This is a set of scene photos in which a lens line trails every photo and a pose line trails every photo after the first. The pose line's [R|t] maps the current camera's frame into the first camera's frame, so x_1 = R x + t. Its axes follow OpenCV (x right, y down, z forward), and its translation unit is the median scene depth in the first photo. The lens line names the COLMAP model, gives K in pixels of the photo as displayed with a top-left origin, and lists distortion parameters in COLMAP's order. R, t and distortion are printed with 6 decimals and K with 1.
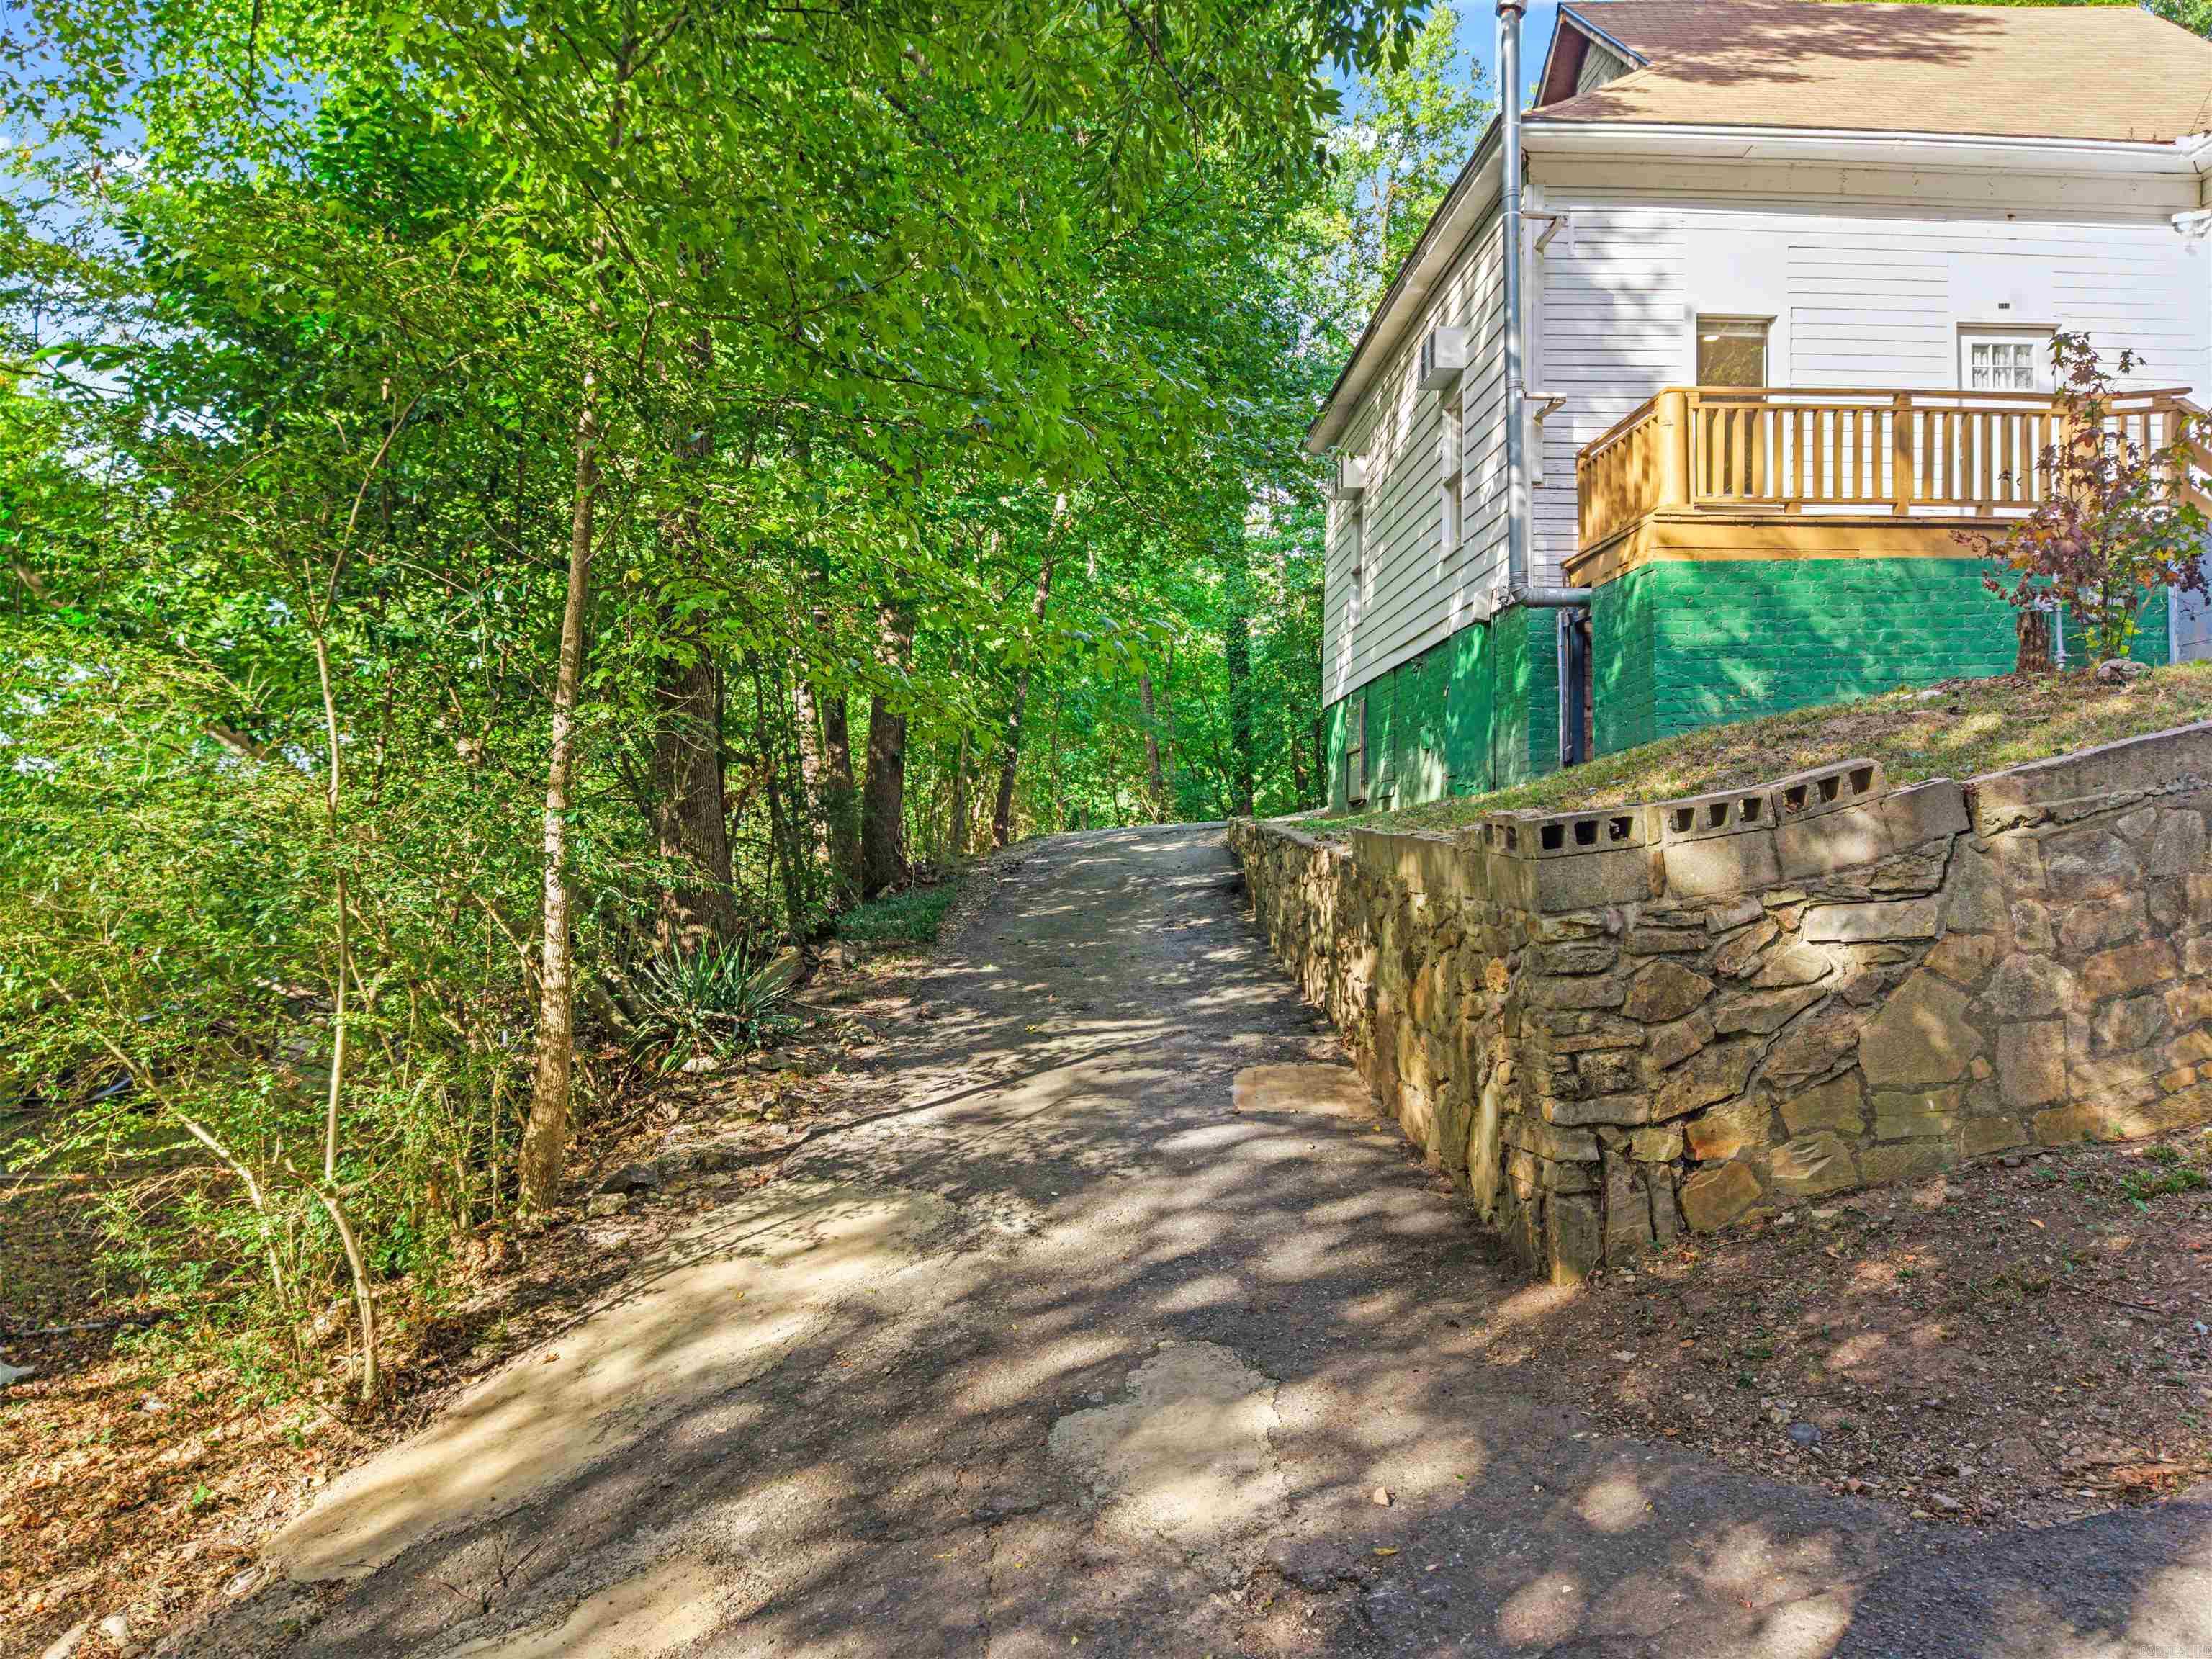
lens RADIAL K [[1457.6, 0, 1124.3], [0, 1457.6, 849.4], [0, 0, 1]] dist [0.022109, -0.018096]
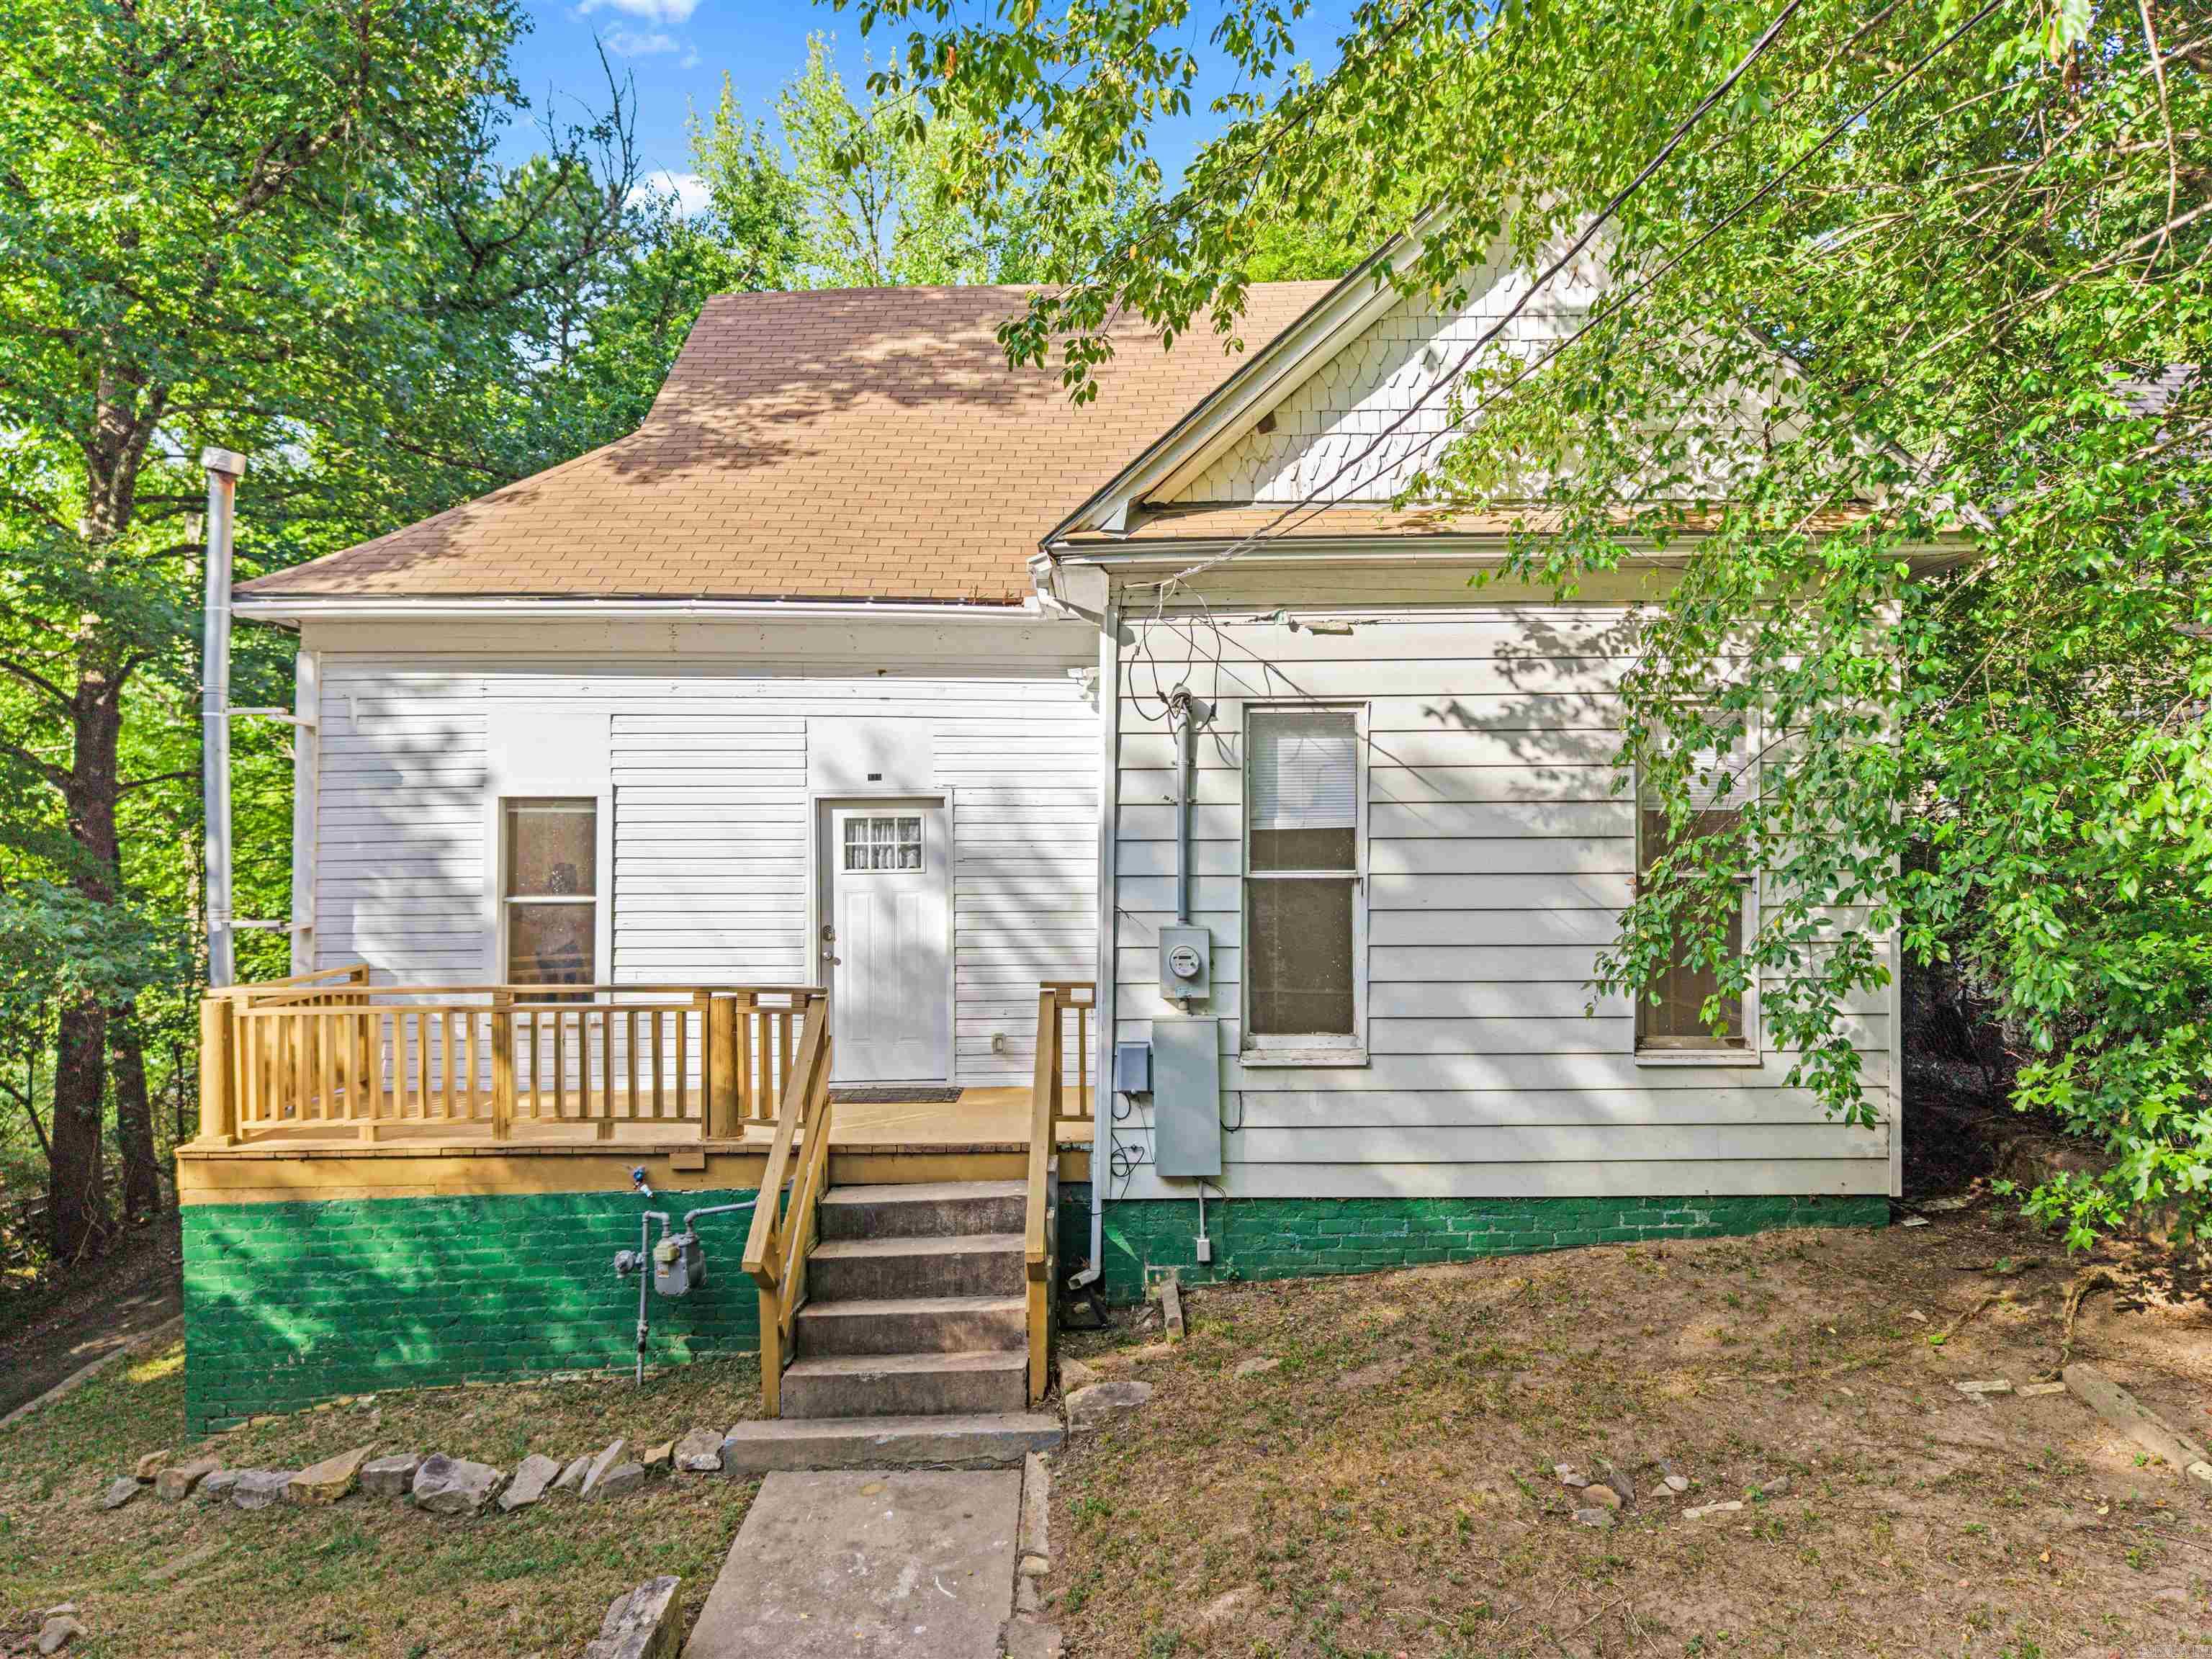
lens RADIAL K [[1457.6, 0, 1112.8], [0, 1457.6, 860.5], [0, 0, 1]] dist [0.022109, -0.018096]
pose [[0.999010, -0.006503, -0.044006, 0.809342], [0.007319, 0.999804, 0.018392, -0.351098], [0.043878, -0.018696, 0.998862, 0.161494]]
